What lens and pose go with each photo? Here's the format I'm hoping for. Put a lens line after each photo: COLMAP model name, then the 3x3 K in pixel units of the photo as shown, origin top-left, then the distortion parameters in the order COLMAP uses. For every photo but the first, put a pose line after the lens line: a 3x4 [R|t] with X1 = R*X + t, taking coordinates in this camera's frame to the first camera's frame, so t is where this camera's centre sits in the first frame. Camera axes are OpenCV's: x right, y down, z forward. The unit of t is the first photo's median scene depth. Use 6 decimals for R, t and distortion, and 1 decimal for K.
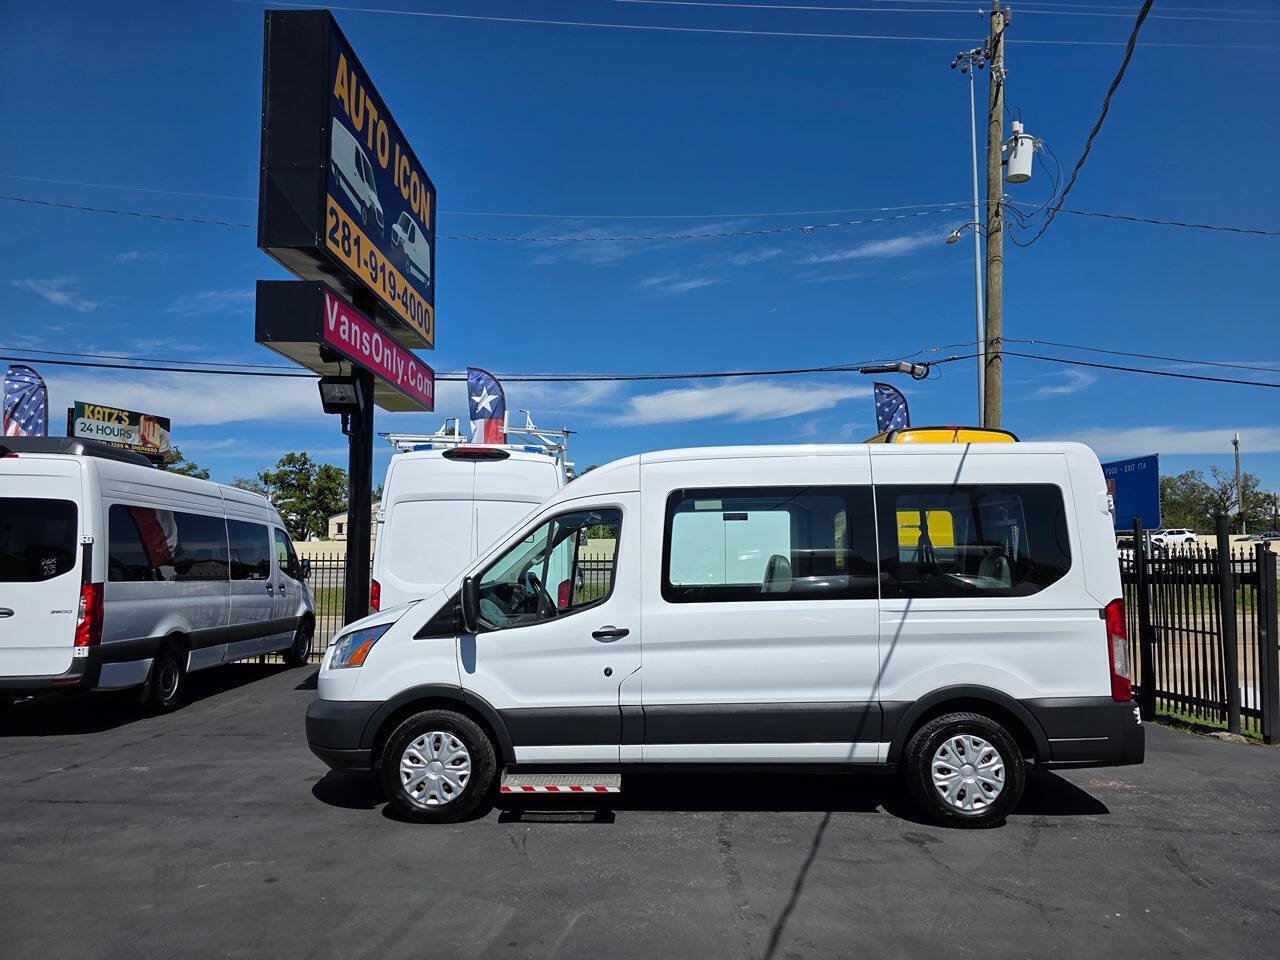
lens RADIAL K [[856.8, 0, 639.2], [0, 856.8, 478.4], [0, 0, 1]] dist [0.064204, -0.053083]
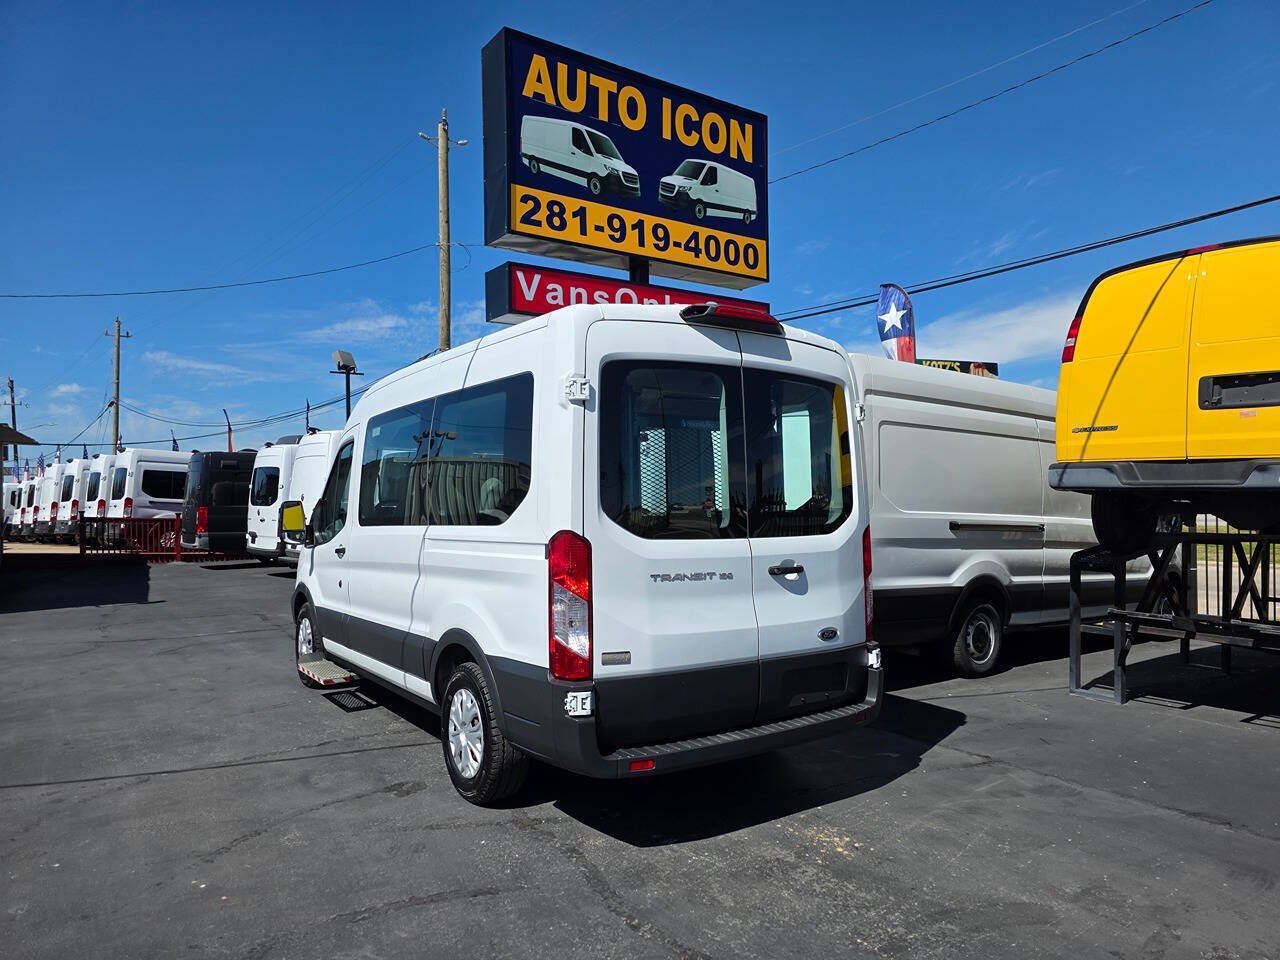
lens RADIAL K [[856.8, 0, 654.2], [0, 856.8, 490.1], [0, 0, 1]] dist [0.064204, -0.053083]
pose [[0.589685, -0.010705, -0.807563, 0.681490], [0.079451, 0.995831, 0.044814, 0.049038], [0.803716, -0.090588, 0.588077, 0.400641]]
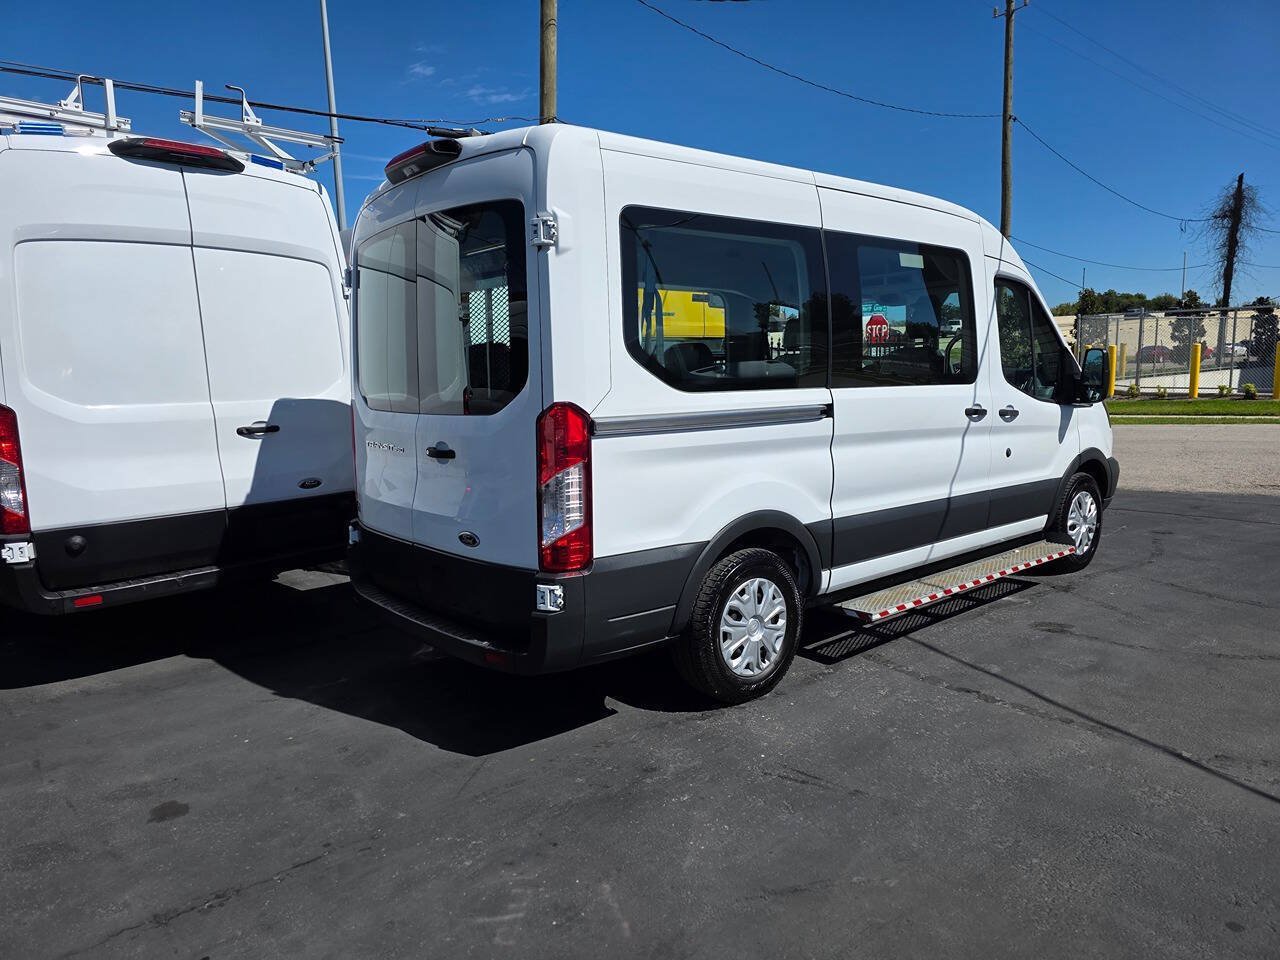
lens RADIAL K [[871.9, 0, 628.1], [0, 871.9, 475.2], [0, 0, 1]] dist [0.050070, -0.004090]
pose [[0.736491, -0.112571, 0.667015, -0.267034], [-0.031732, 0.979221, 0.200298, 0.033943], [-0.675702, -0.168683, 0.717616, 0.288786]]
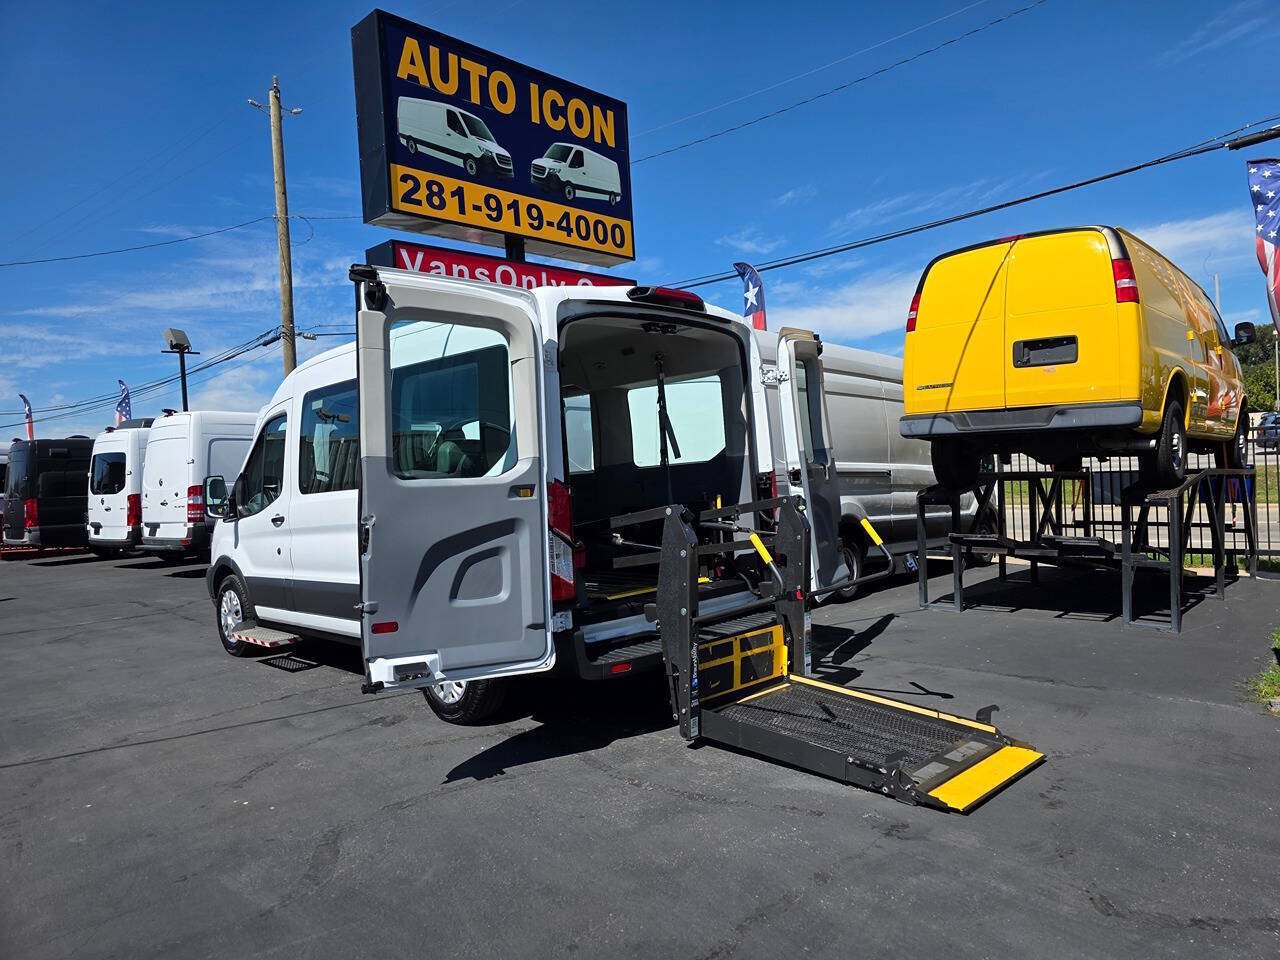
lens RADIAL K [[856.8, 0, 653.0], [0, 856.8, 476.4], [0, 0, 1]] dist [0.064204, -0.053083]
pose [[0.726428, -0.028909, -0.686635, 0.703006], [0.111144, 0.990904, 0.075866, 0.052285], [0.678196, -0.131427, 0.723033, 0.294871]]
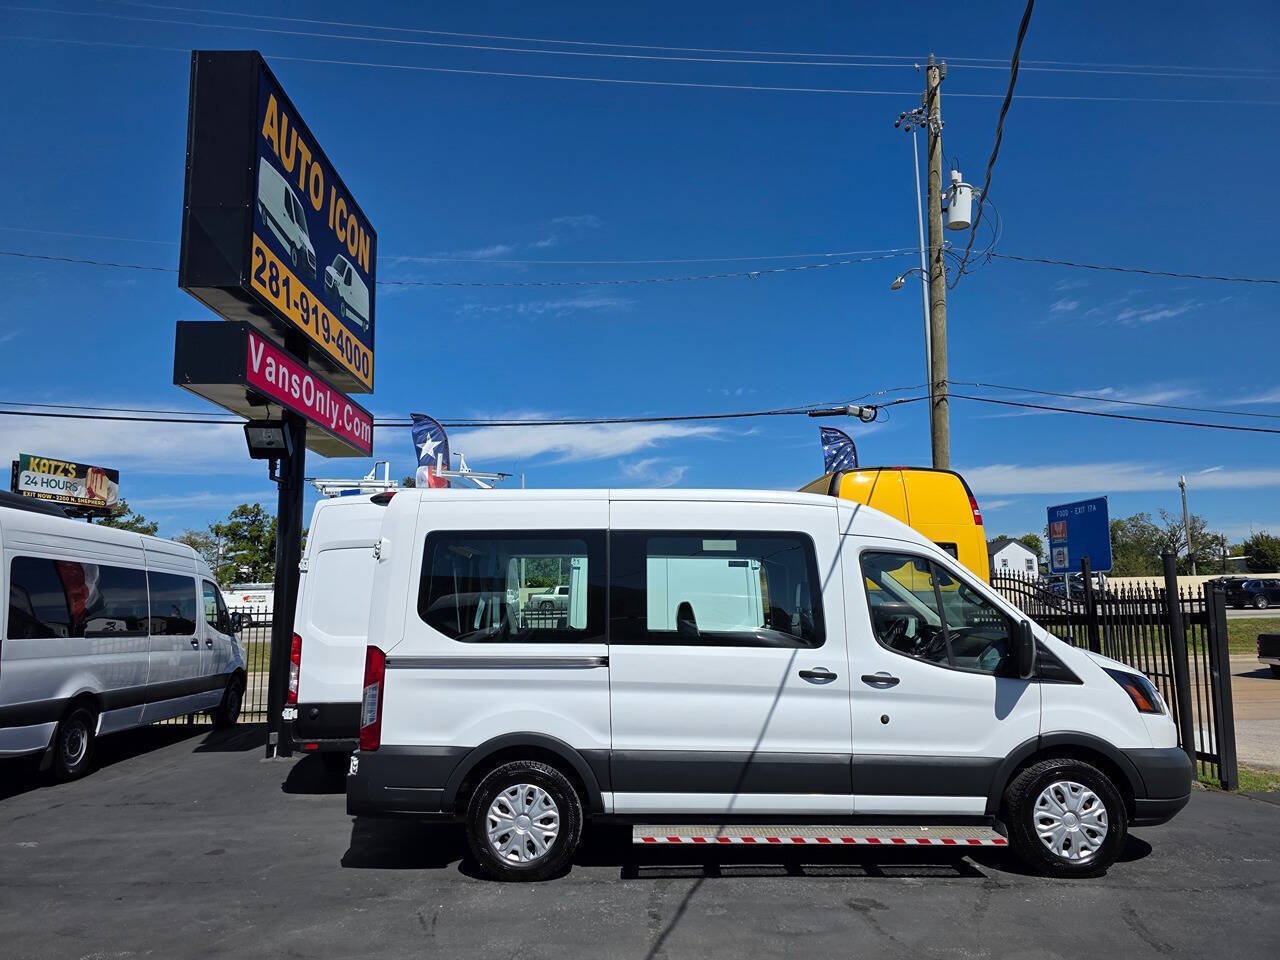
lens RADIAL K [[856.8, 0, 627.9], [0, 856.8, 476.1], [0, 0, 1]] dist [0.064204, -0.053083]
pose [[0.999429, -0.008980, 0.032586, 0.024884], [0.010859, 0.998259, -0.057967, 0.004461], [-0.032008, 0.058288, 0.997787, 0.030173]]
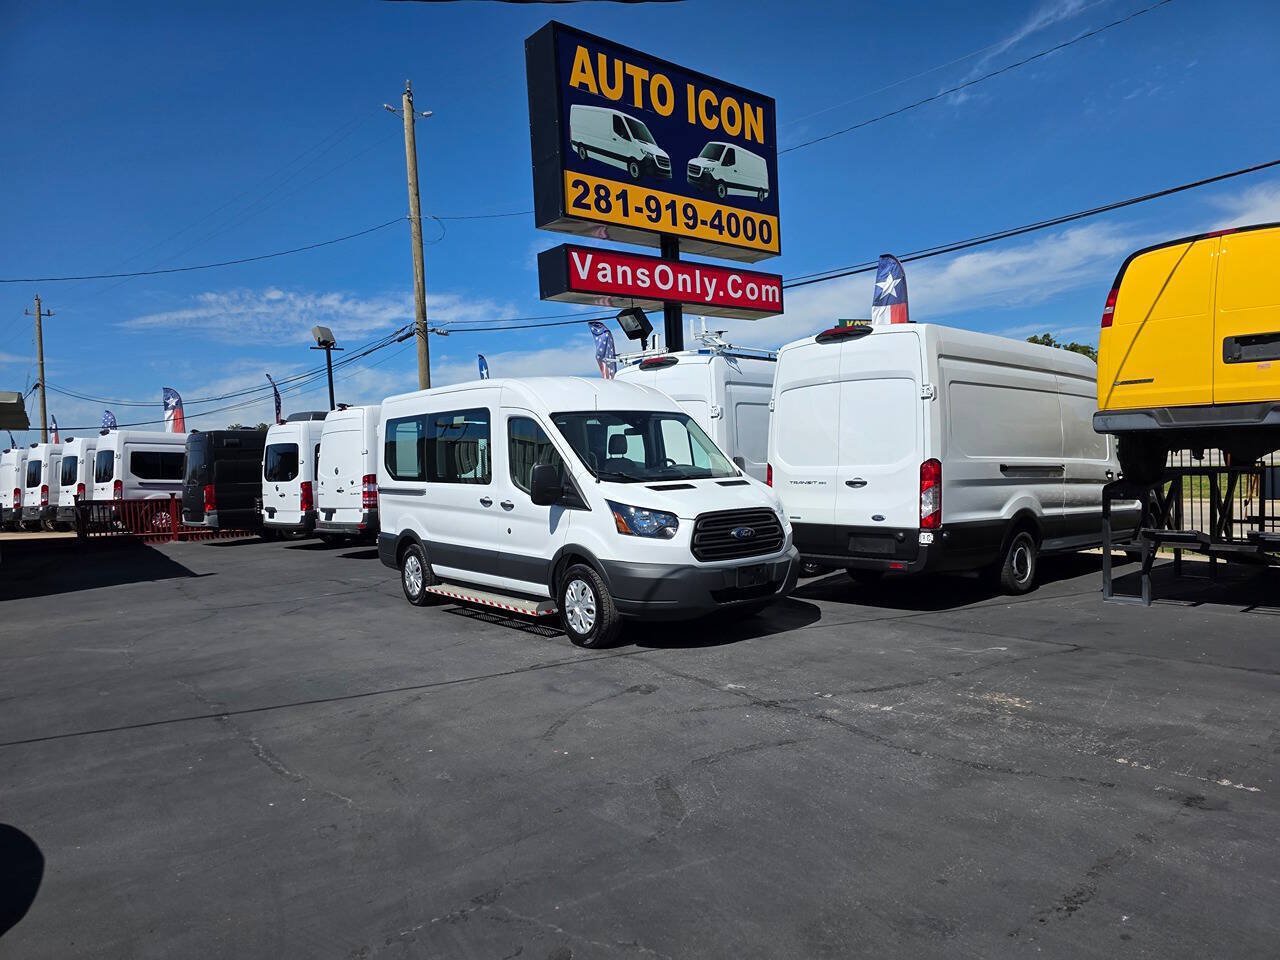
lens RADIAL K [[856.8, 0, 650.8], [0, 856.8, 493.2], [0, 0, 1]] dist [0.064204, -0.053083]
pose [[0.656475, -0.001128, -0.754347, 0.659899], [0.111955, 0.989070, 0.095950, 0.033114], [0.745994, -0.147442, 0.649426, 0.183780]]
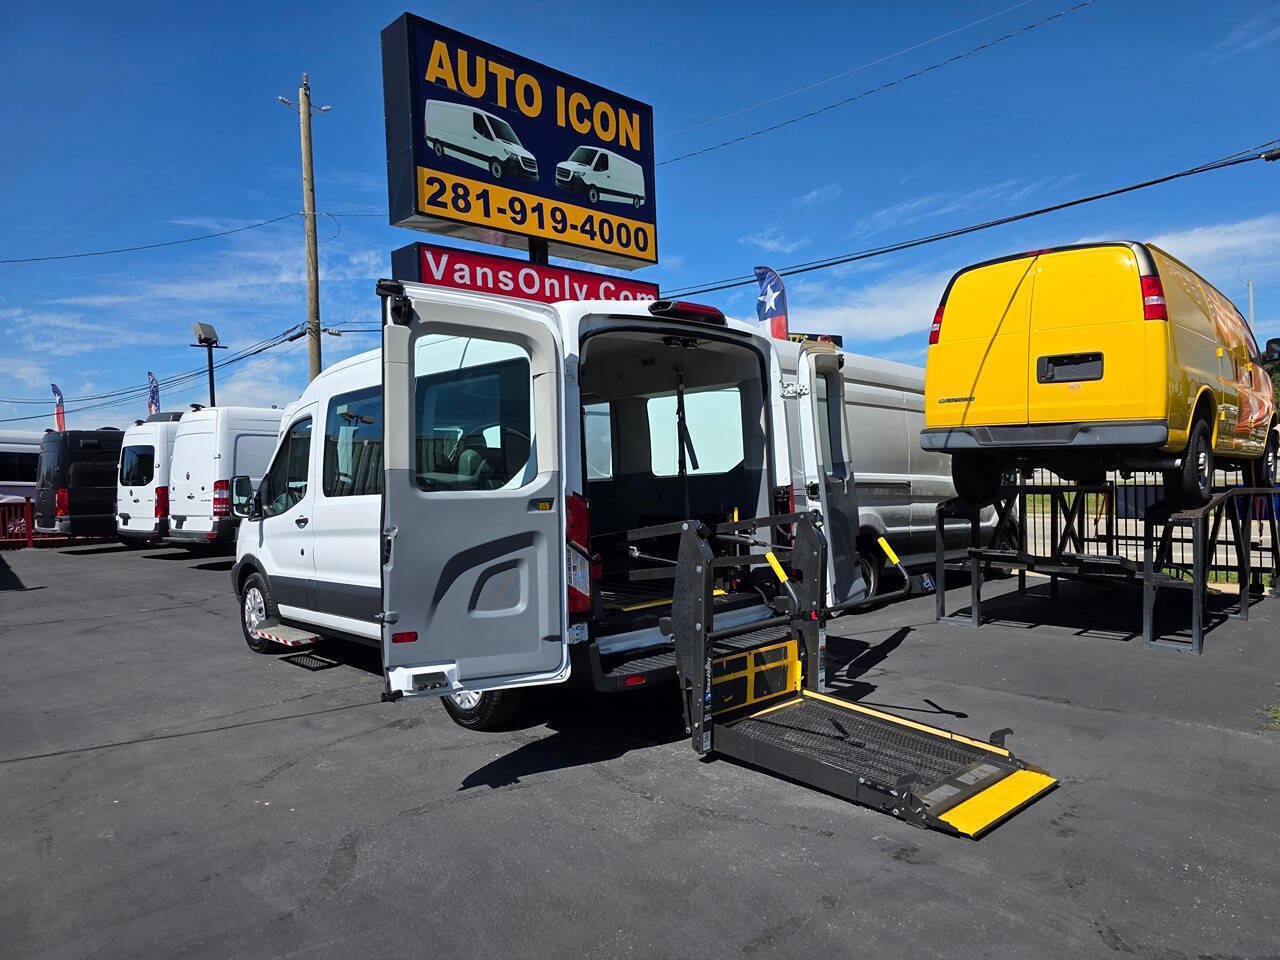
lens RADIAL K [[856.8, 0, 647.8], [0, 856.8, 481.5], [0, 0, 1]] dist [0.064204, -0.053083]
pose [[0.707929, -0.008606, -0.706231, 0.705820], [0.093039, 0.992348, 0.081171, 0.042586], [0.700129, -0.123170, 0.703313, 0.293484]]
